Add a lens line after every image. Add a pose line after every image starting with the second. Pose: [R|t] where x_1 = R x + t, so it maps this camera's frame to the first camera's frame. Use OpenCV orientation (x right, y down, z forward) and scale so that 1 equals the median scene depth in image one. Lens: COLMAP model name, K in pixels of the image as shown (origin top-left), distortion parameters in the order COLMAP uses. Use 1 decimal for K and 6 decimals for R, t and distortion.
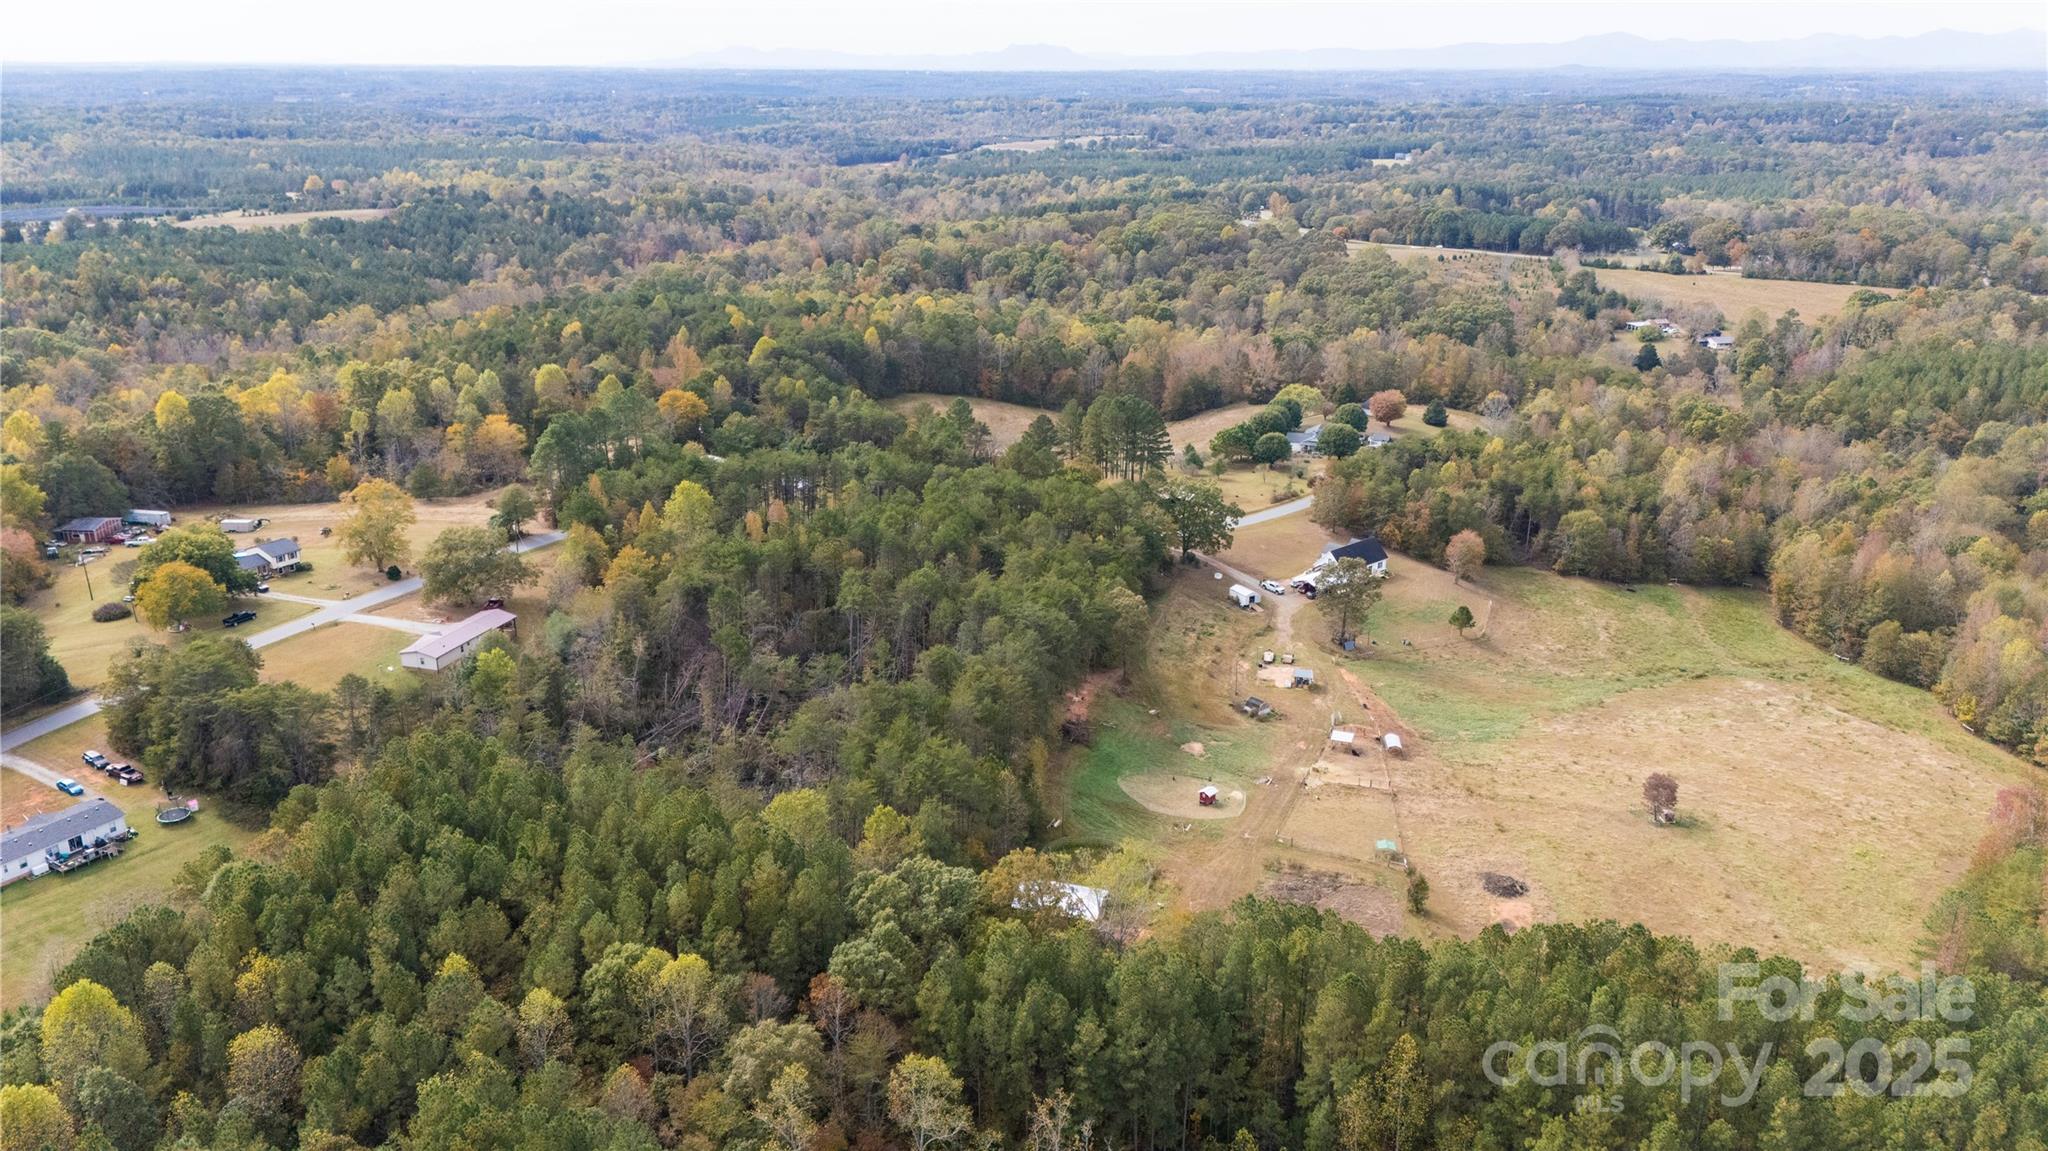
lens RADIAL K [[1483.1, 0, 1030.9], [0, 1483.1, 576.9], [0, 0, 1]] dist [0.072764, -0.070361]
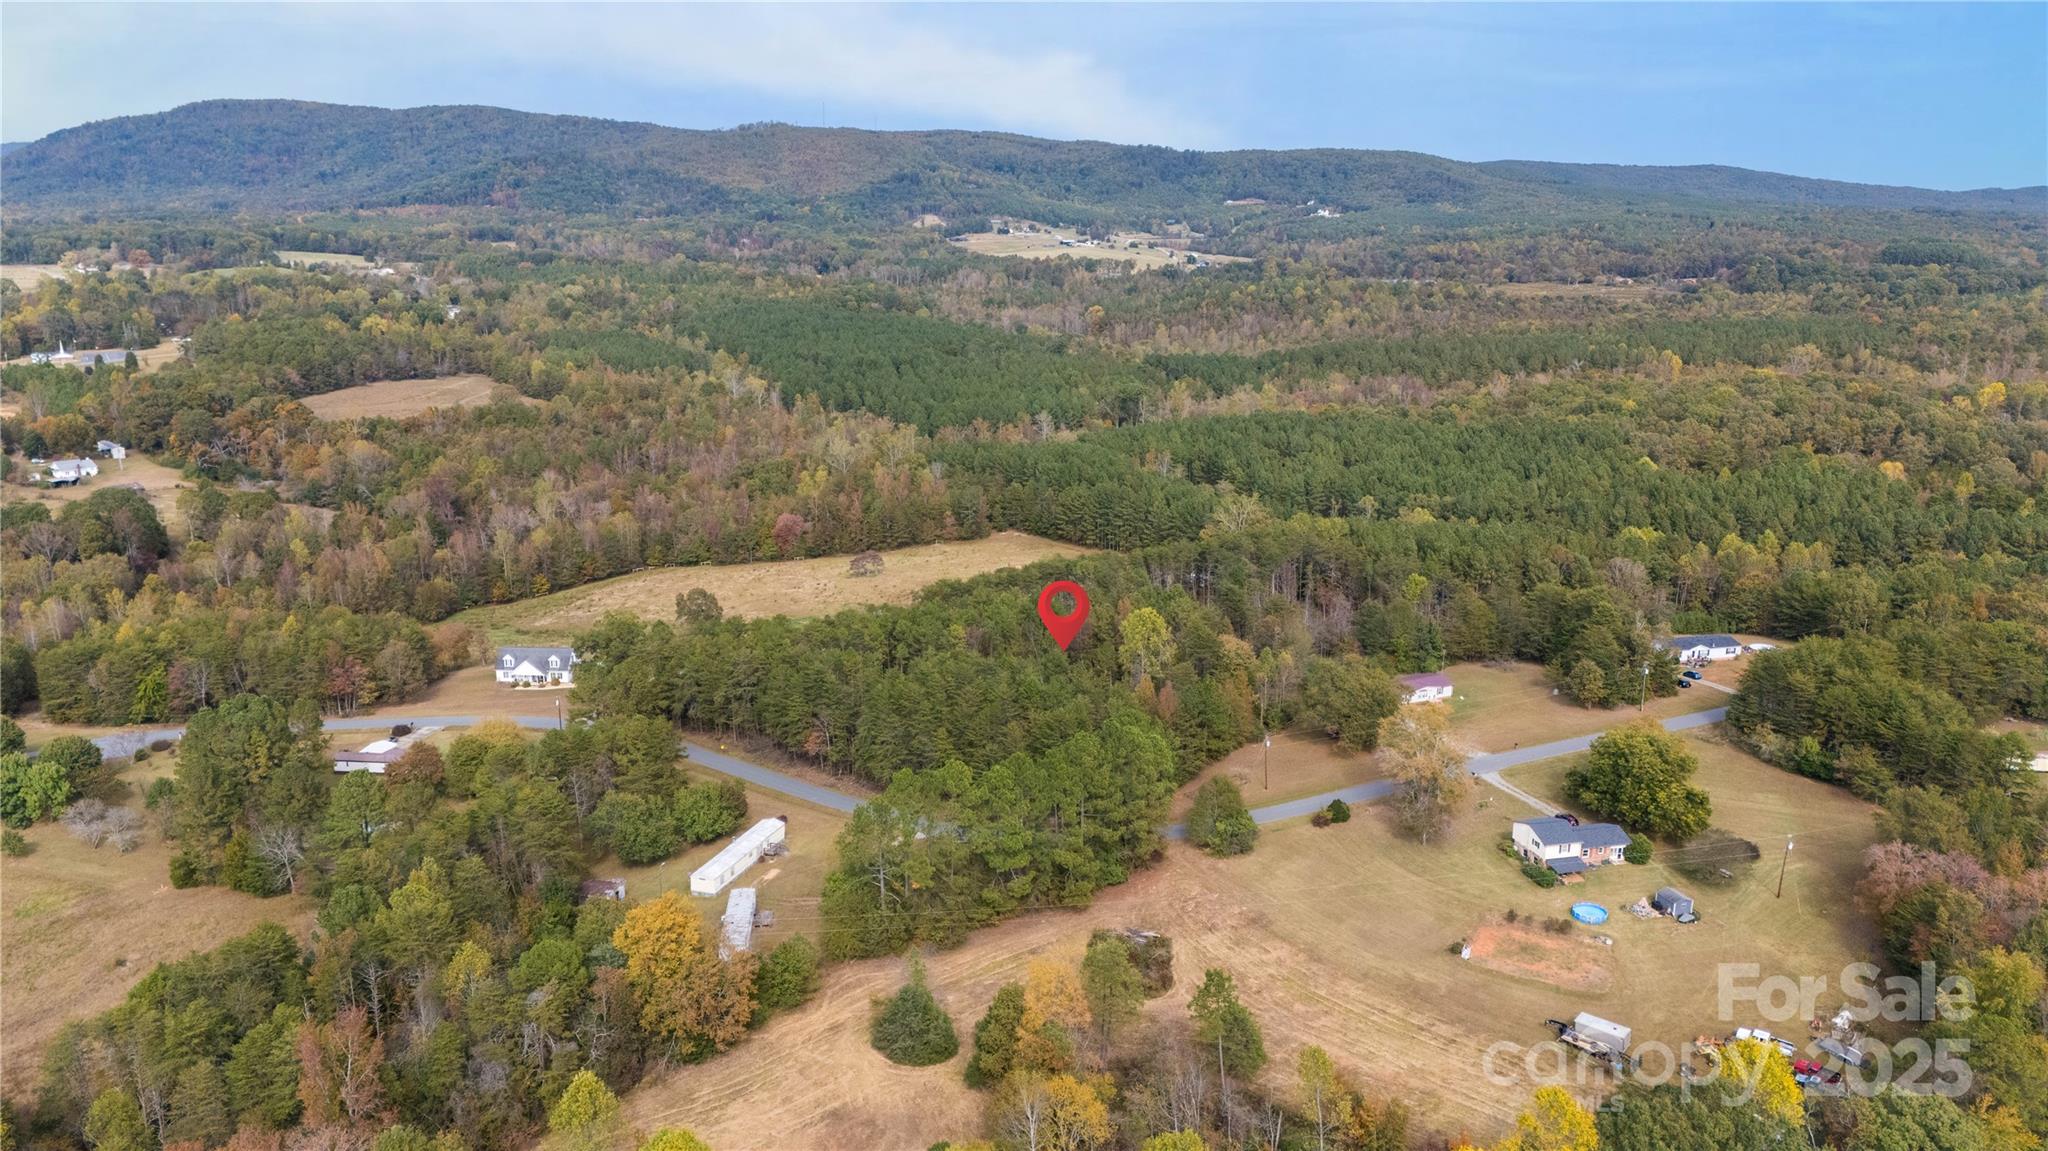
lens RADIAL K [[1483.1, 0, 1033.4], [0, 1483.1, 582.3], [0, 0, 1]] dist [0.072764, -0.070361]
pose [[-0.699780, -0.188223, 0.689115, -0.490912], [0.223899, 0.858266, 0.461789, -0.312066], [-0.678363, 0.477443, -0.558454, 0.915612]]
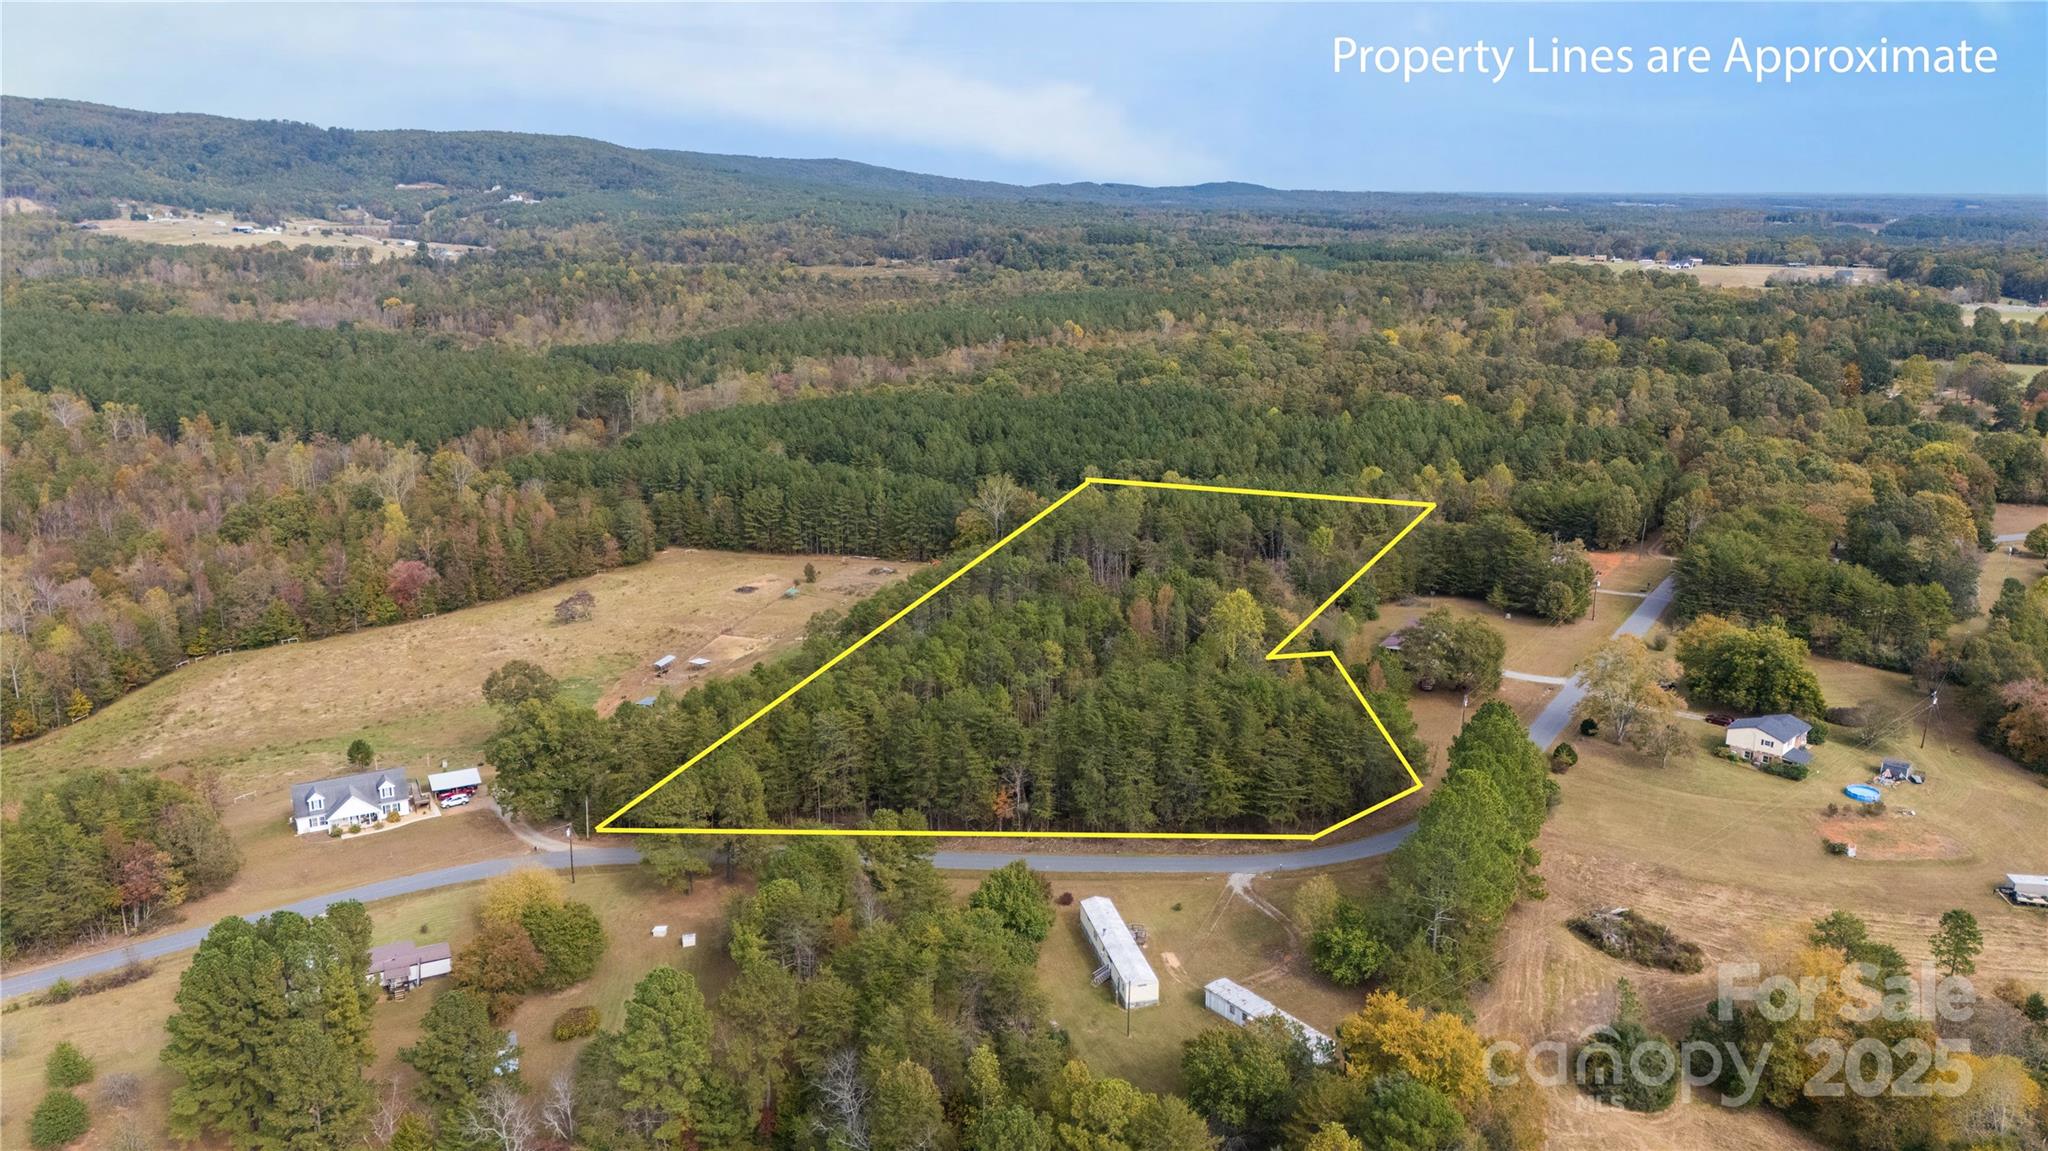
lens RADIAL K [[1483.1, 0, 1022.1], [0, 1483.1, 572.7], [0, 0, 1]] dist [0.072764, -0.070361]
pose [[-0.973011, -0.068815, 0.220260, -0.173938], [0.063466, 0.837886, 0.542143, -0.328905], [-0.221861, 0.541490, -0.810904, 1.017282]]
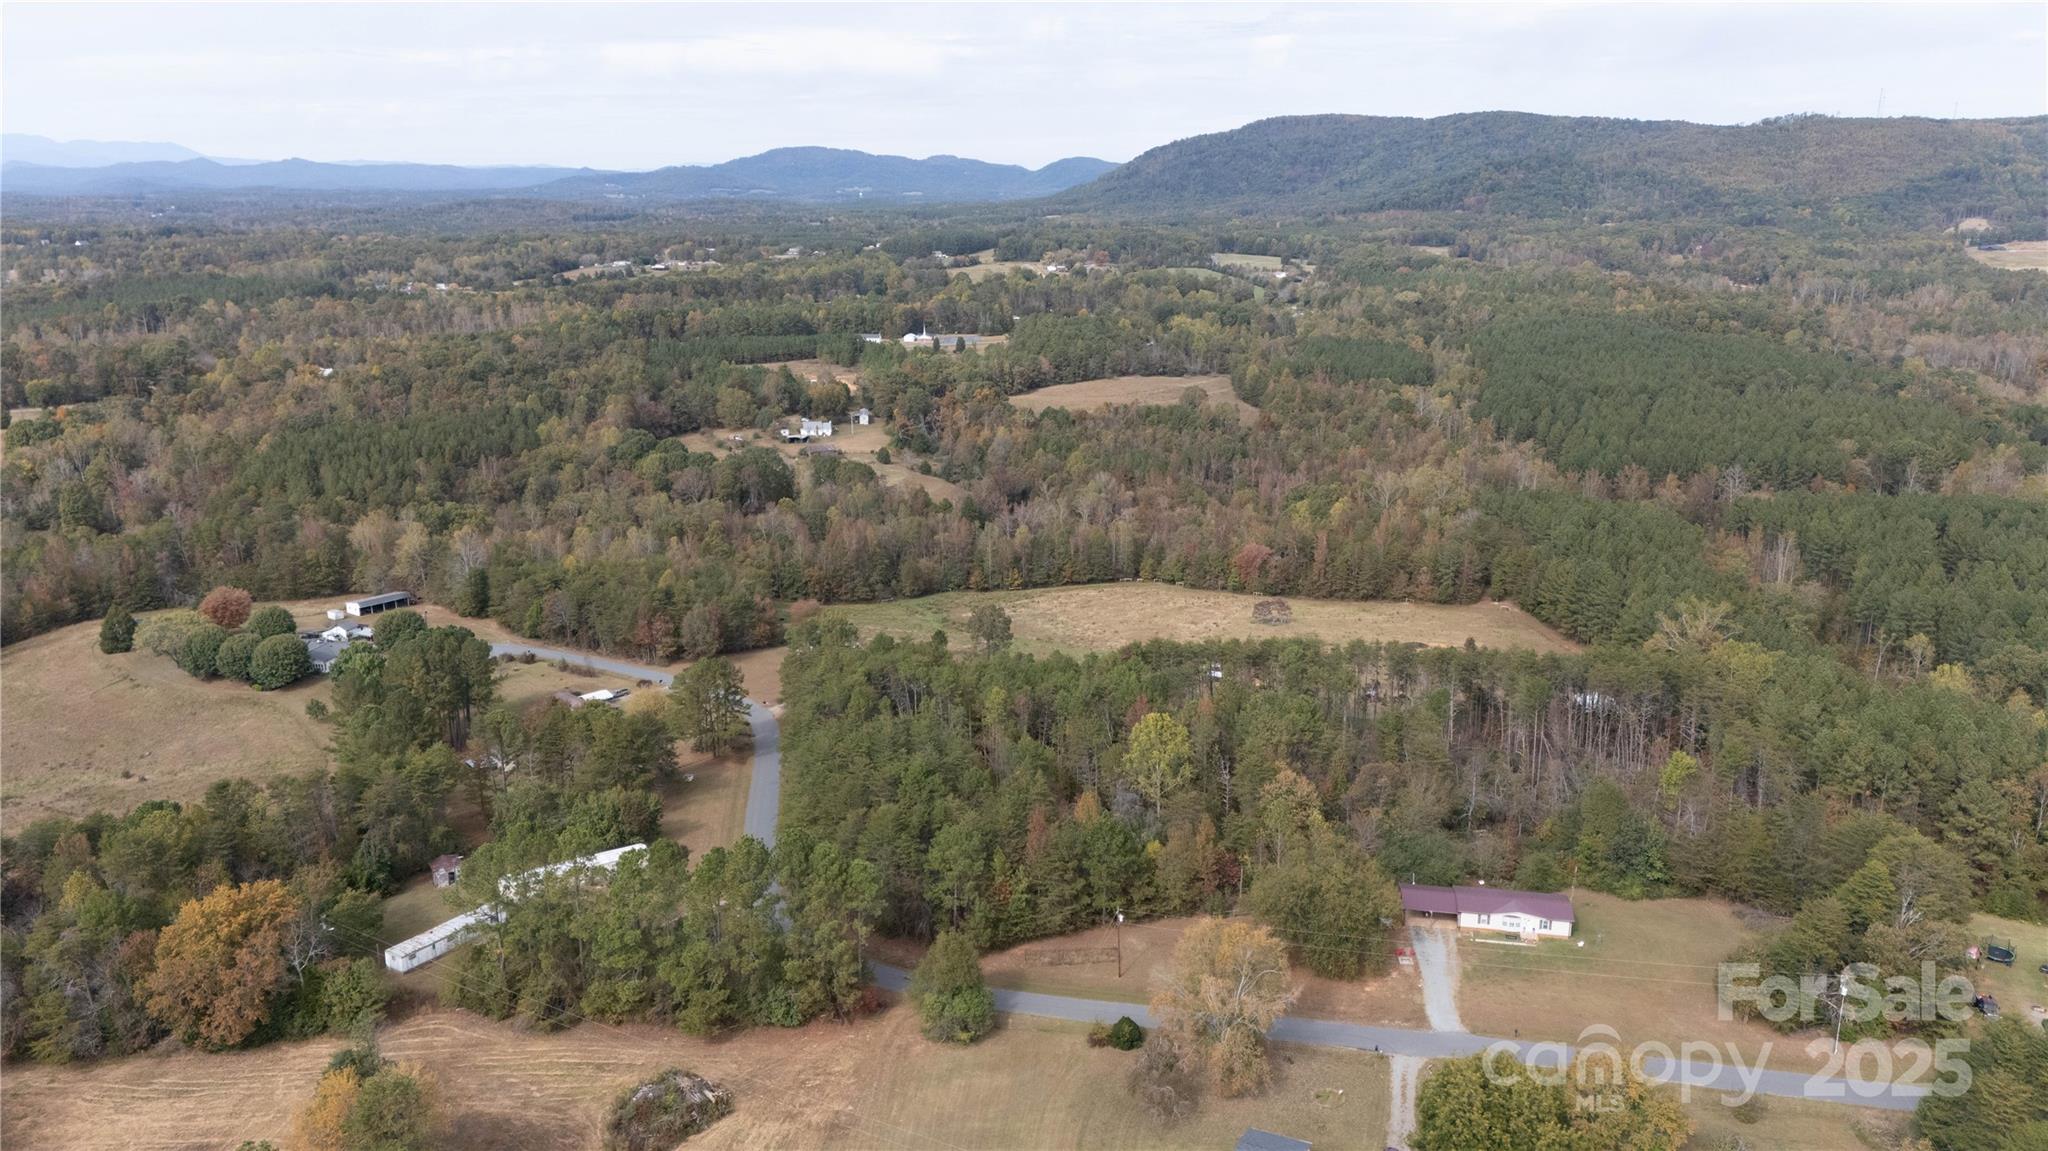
lens RADIAL K [[1483.1, 0, 1026.2], [0, 1483.1, 583.9], [0, 0, 1]] dist [0.072764, -0.070361]
pose [[-0.120272, -0.257322, 0.958812, -0.553572], [0.317197, 0.905234, 0.282732, -0.213900], [-0.940702, 0.338137, -0.027252, 0.621357]]
